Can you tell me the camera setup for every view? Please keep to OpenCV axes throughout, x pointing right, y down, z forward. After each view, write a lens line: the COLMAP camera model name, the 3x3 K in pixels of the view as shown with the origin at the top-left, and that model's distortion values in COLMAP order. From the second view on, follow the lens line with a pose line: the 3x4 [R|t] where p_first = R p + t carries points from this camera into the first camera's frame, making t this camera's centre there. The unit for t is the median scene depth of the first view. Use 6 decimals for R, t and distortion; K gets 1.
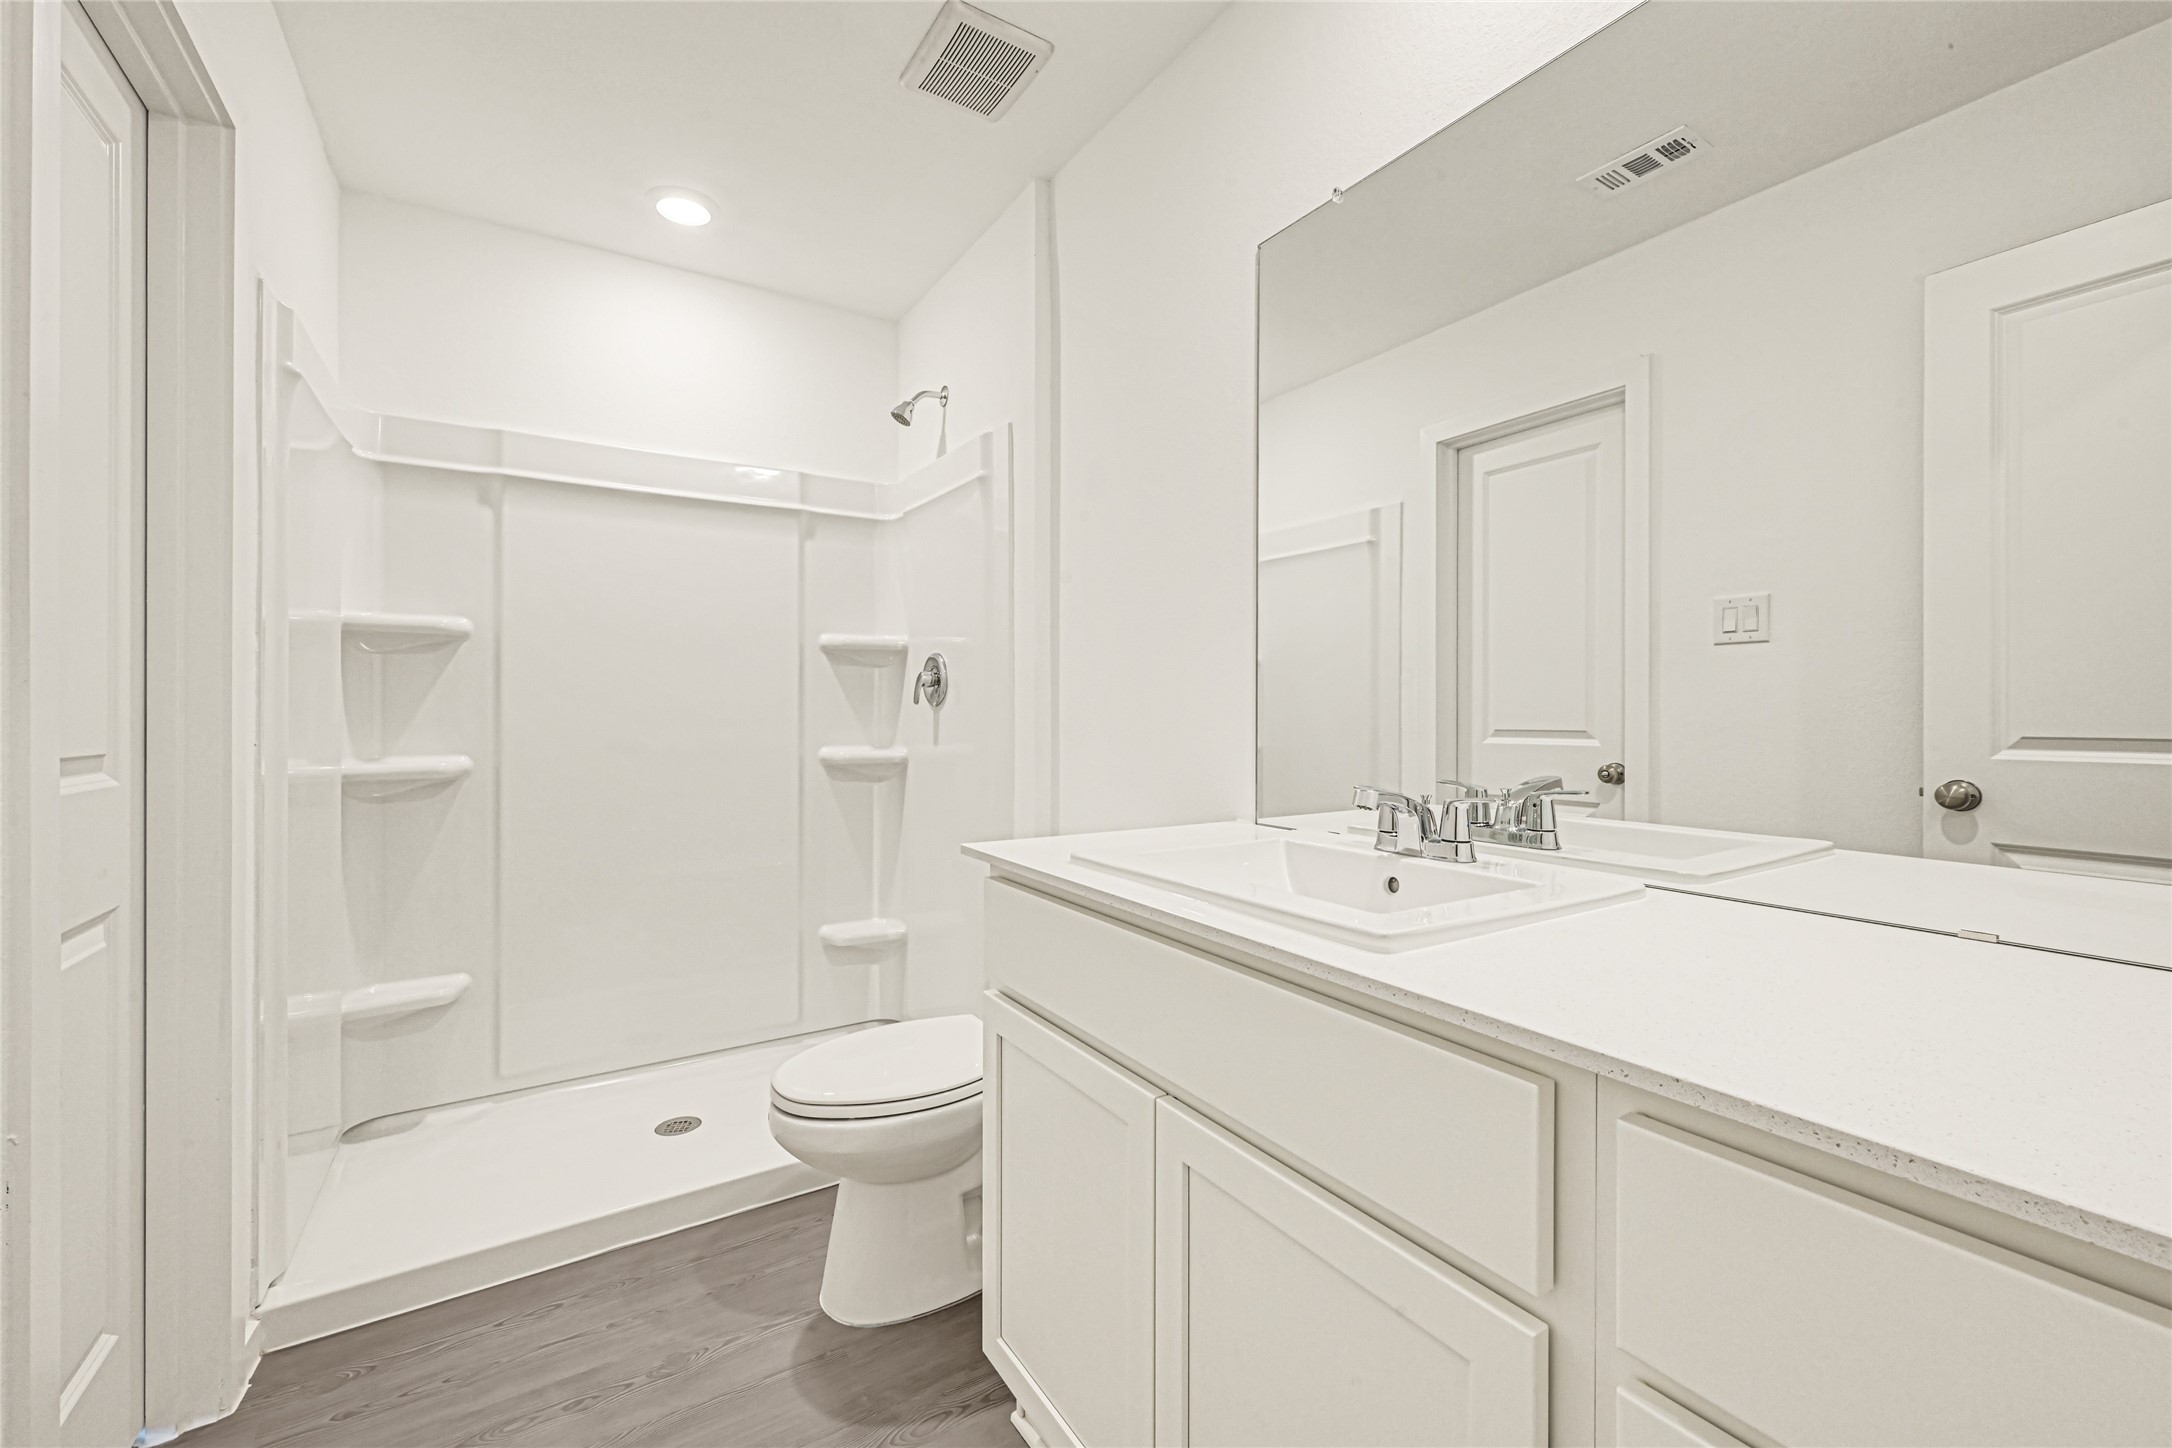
lens RADIAL K [[888.3, 0, 1097.2], [0, 888.3, 704.6], [0, 0, 1]] dist [-0.002010, -0.000210]
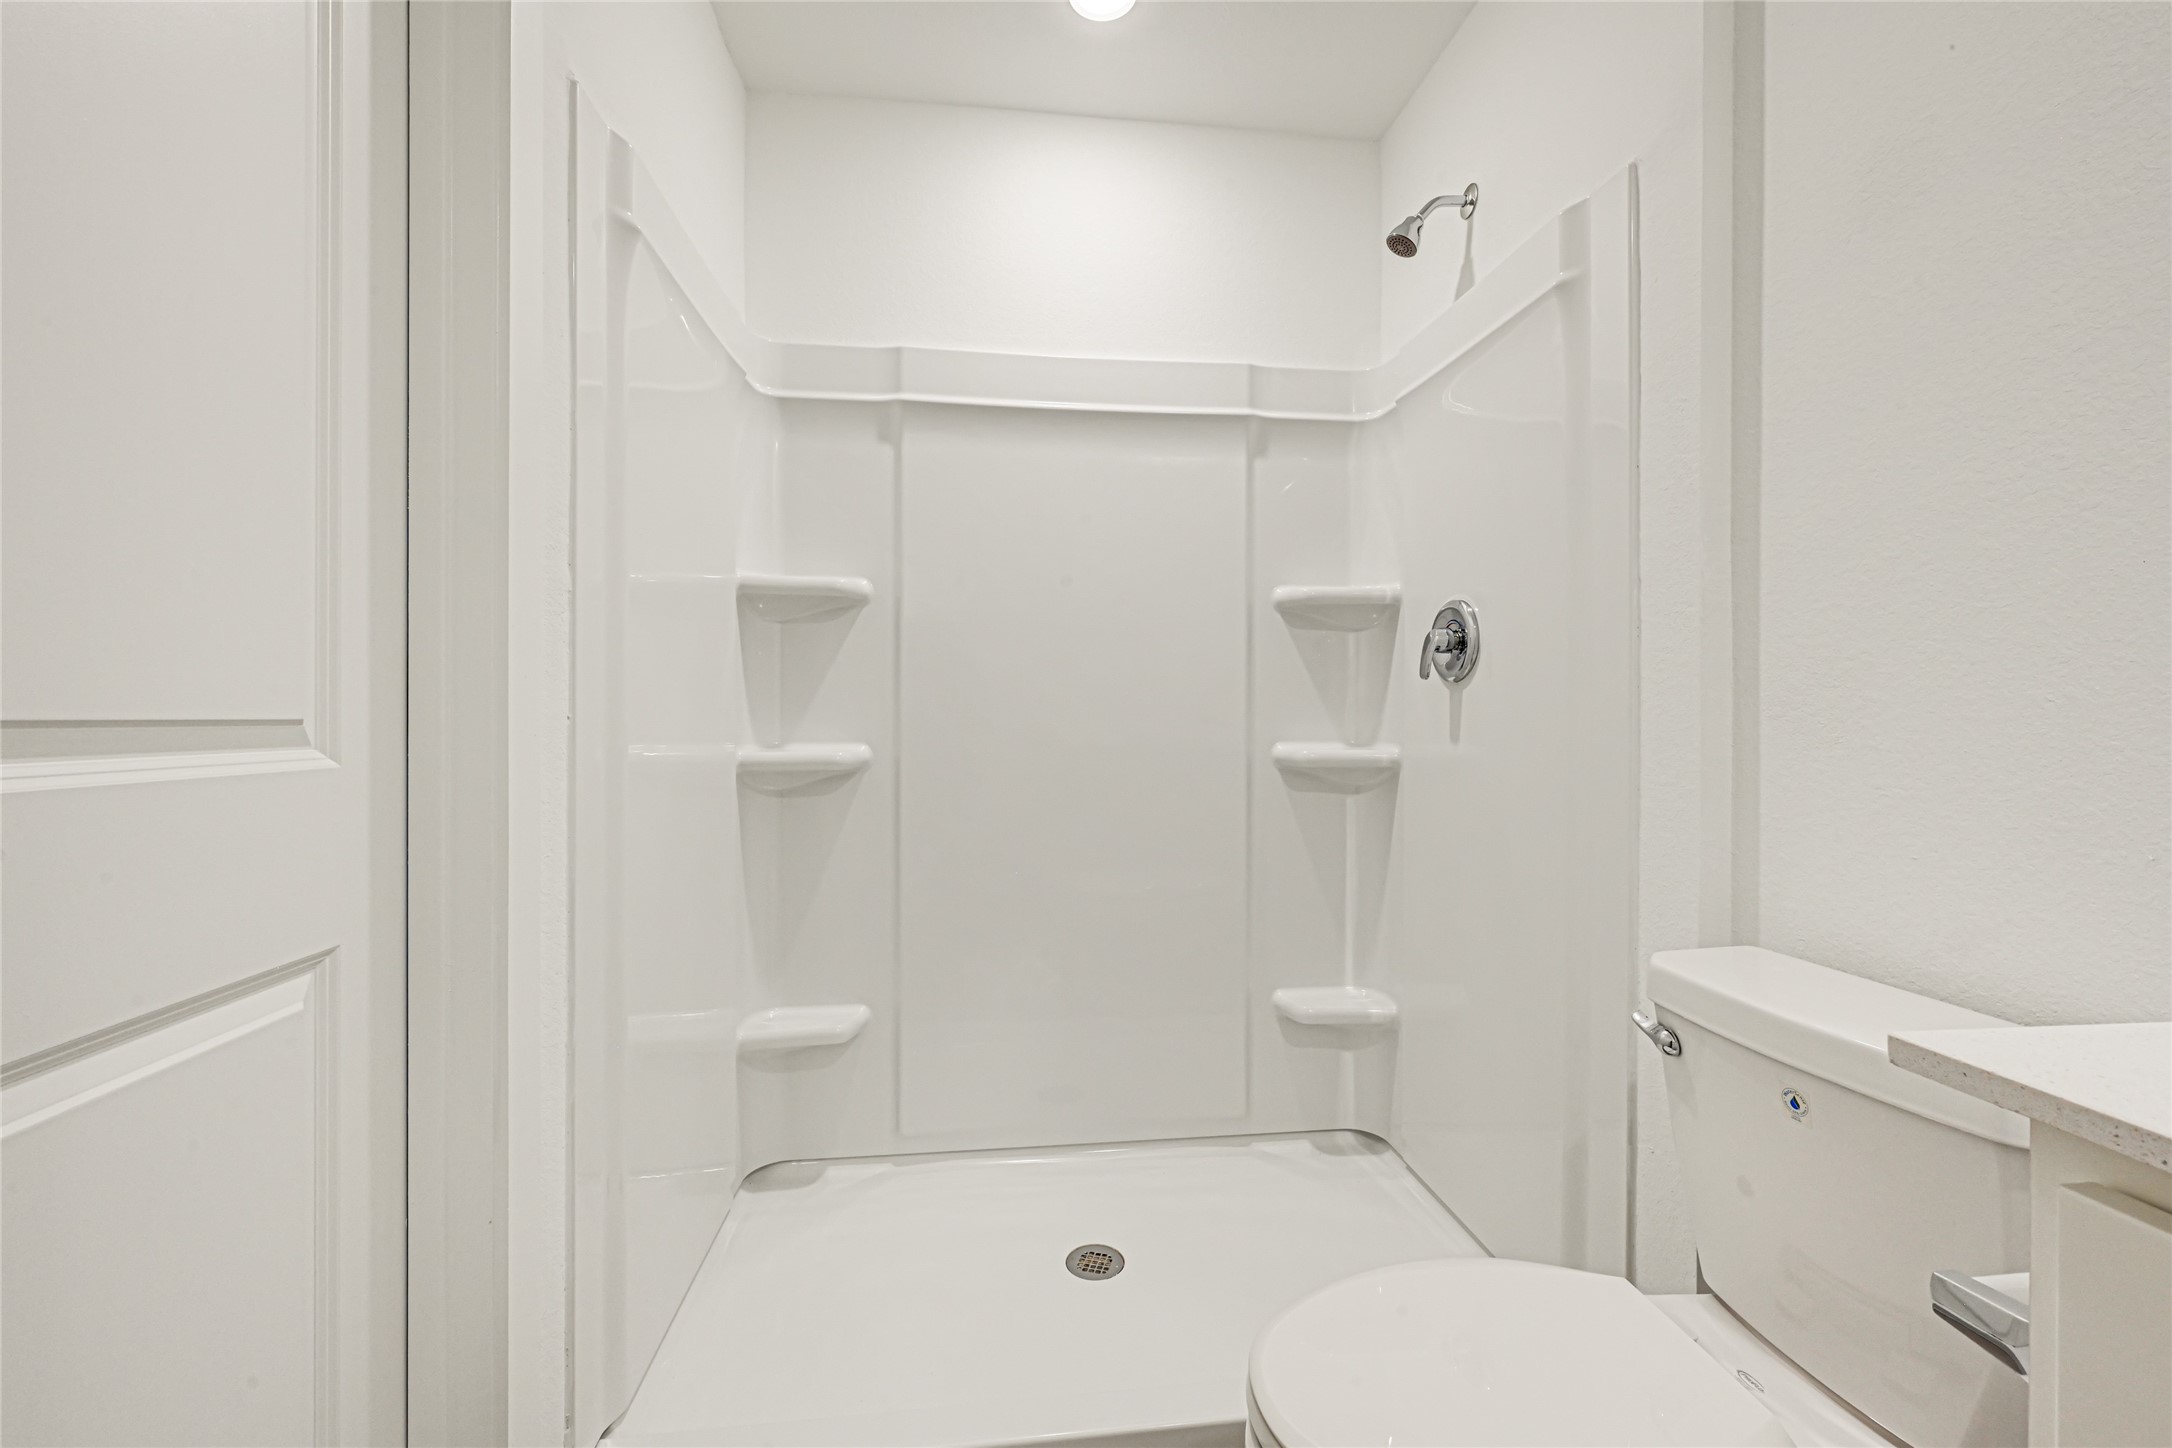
lens RADIAL K [[888.3, 0, 1082.5], [0, 888.3, 714.4], [0, 0, 1]] dist [-0.002010, -0.000210]
pose [[0.894371, 0.002804, -0.447317, -0.154057], [-0.000180, 0.999983, 0.005909, 0.024348], [0.447325, -0.005204, 0.894356, 0.339880]]
